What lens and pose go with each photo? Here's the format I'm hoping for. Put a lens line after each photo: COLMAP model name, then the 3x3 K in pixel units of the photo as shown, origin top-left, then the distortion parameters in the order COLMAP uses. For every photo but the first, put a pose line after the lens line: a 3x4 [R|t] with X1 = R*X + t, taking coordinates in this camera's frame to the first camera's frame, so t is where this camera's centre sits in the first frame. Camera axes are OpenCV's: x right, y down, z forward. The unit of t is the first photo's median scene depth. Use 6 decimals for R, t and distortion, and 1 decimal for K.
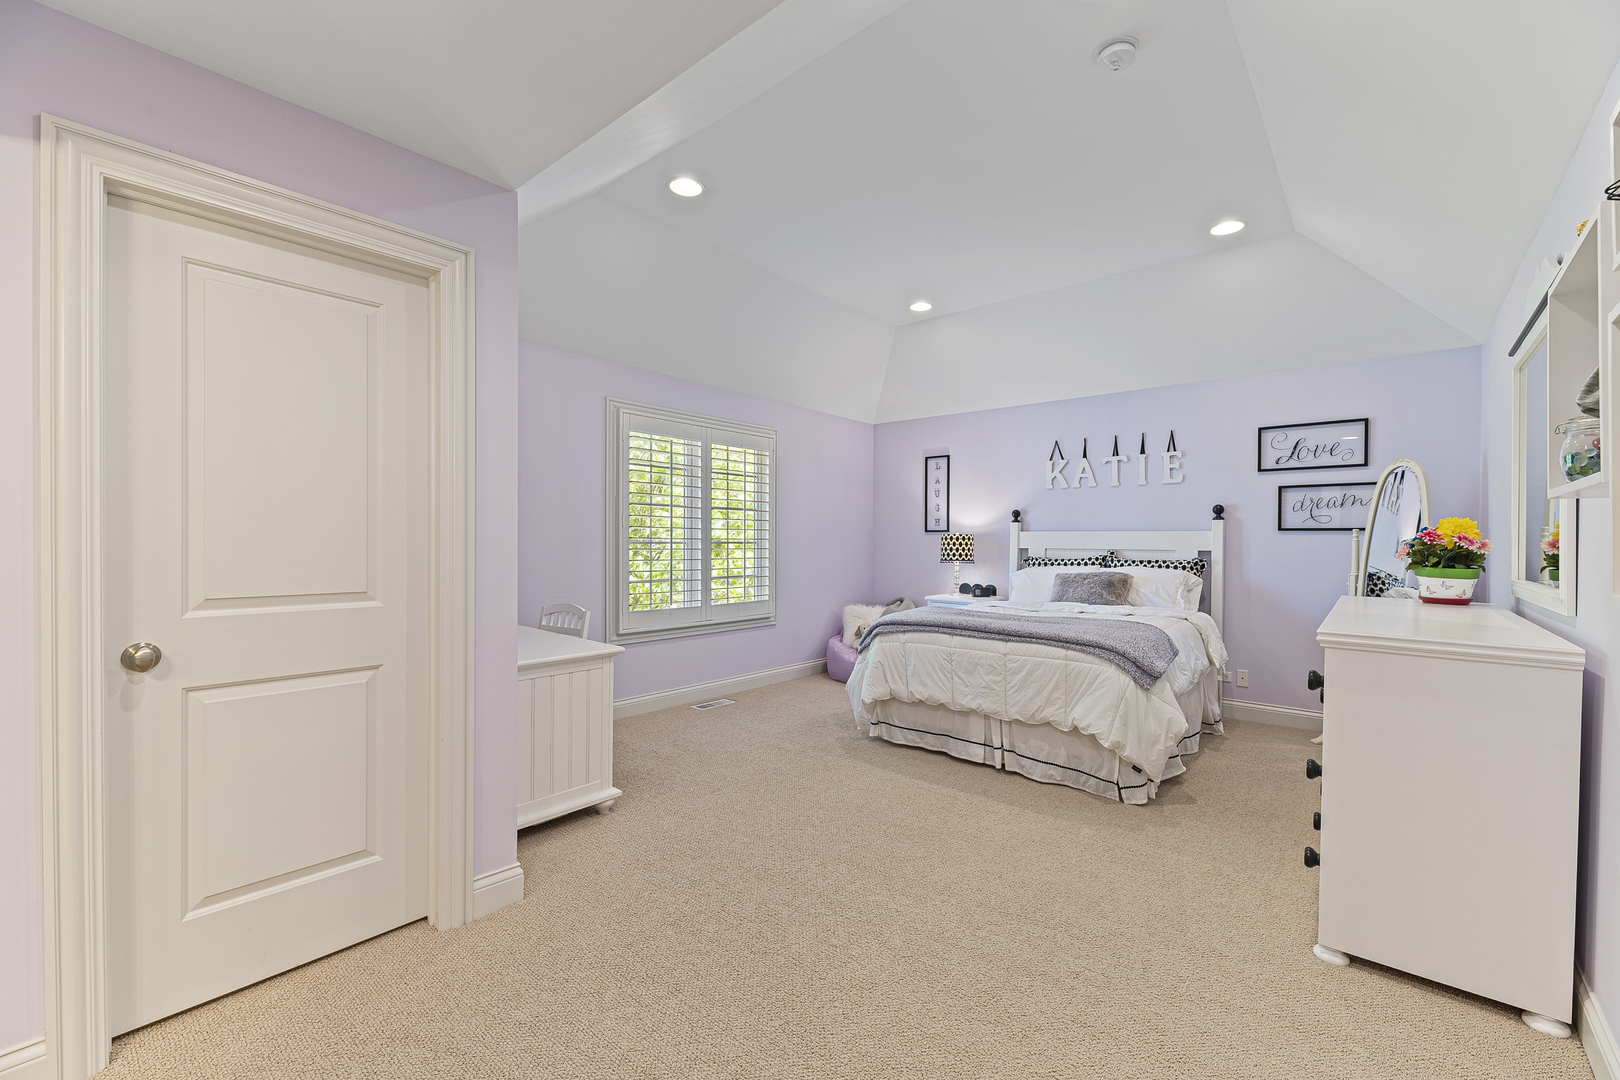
lens RADIAL K [[664.7, 0, 813.5], [0, 664.7, 547.3], [0, 0, 1]] dist [0.000187, 0.000031]
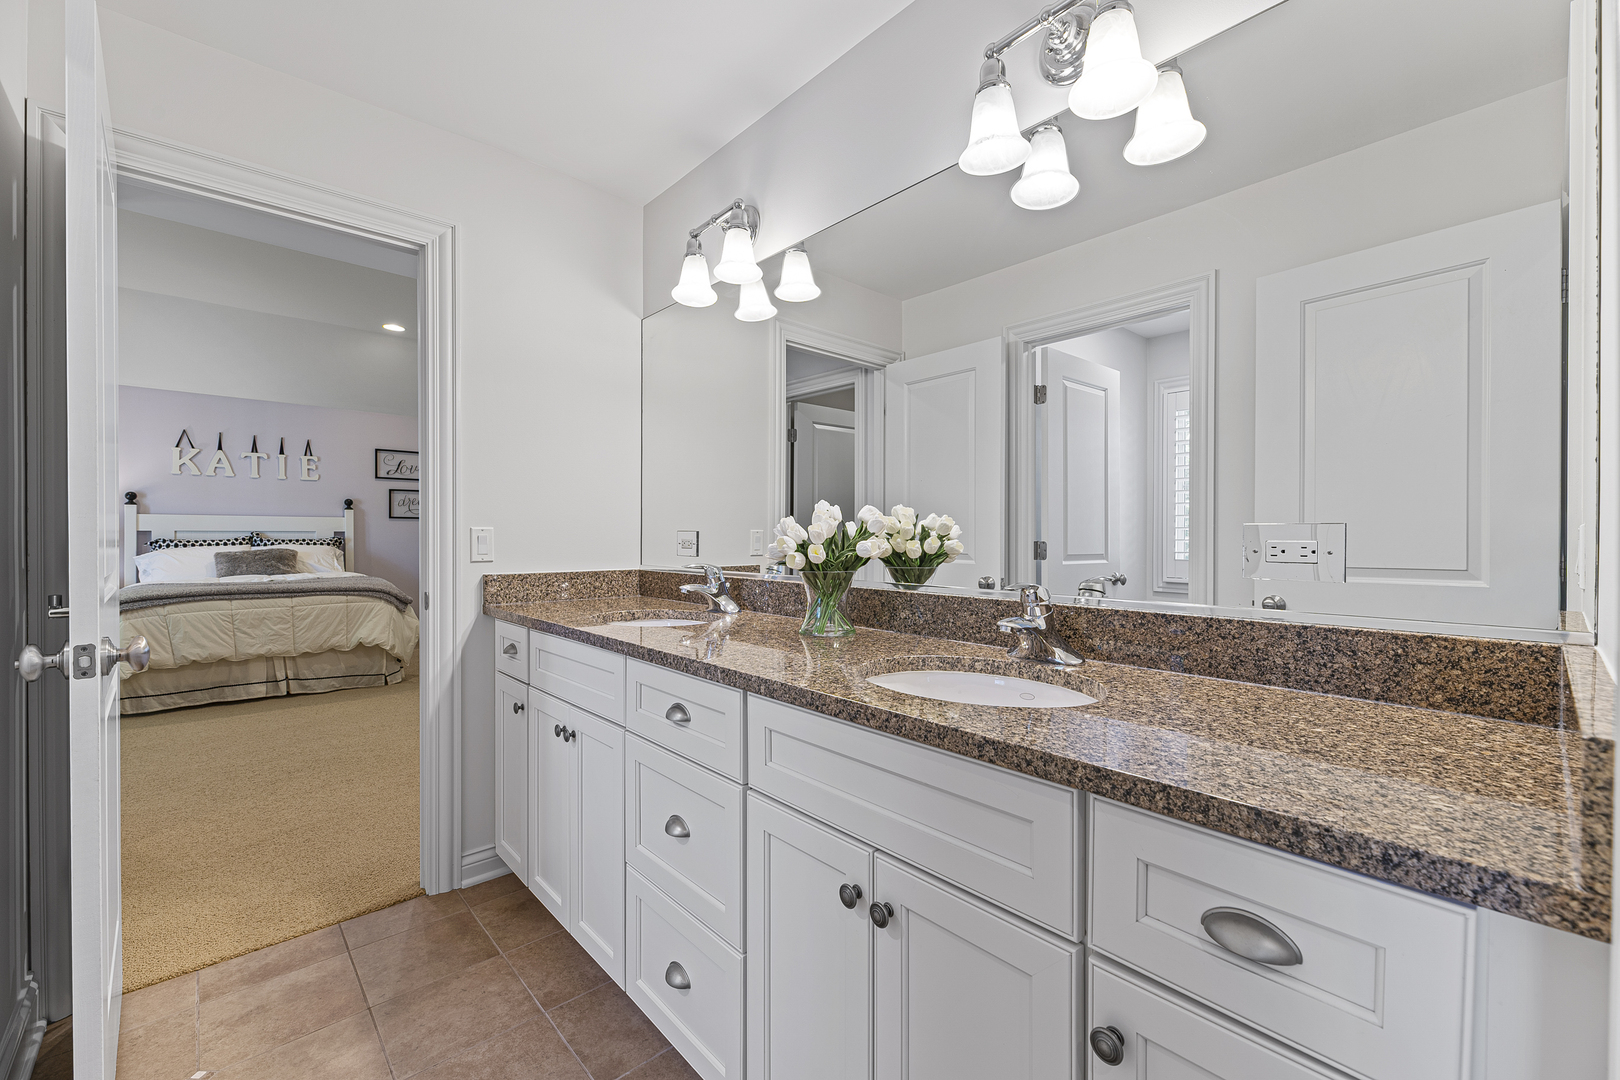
lens RADIAL K [[664.7, 0, 812.9], [0, 664.7, 537.6], [0, 0, 1]] dist [0.000187, 0.000031]
pose [[0.123482, -0.009703, 0.992299, -0.690818], [0.007612, 0.999932, 0.008830, 0.013652], [-0.992318, 0.006463, 0.123548, -0.156600]]
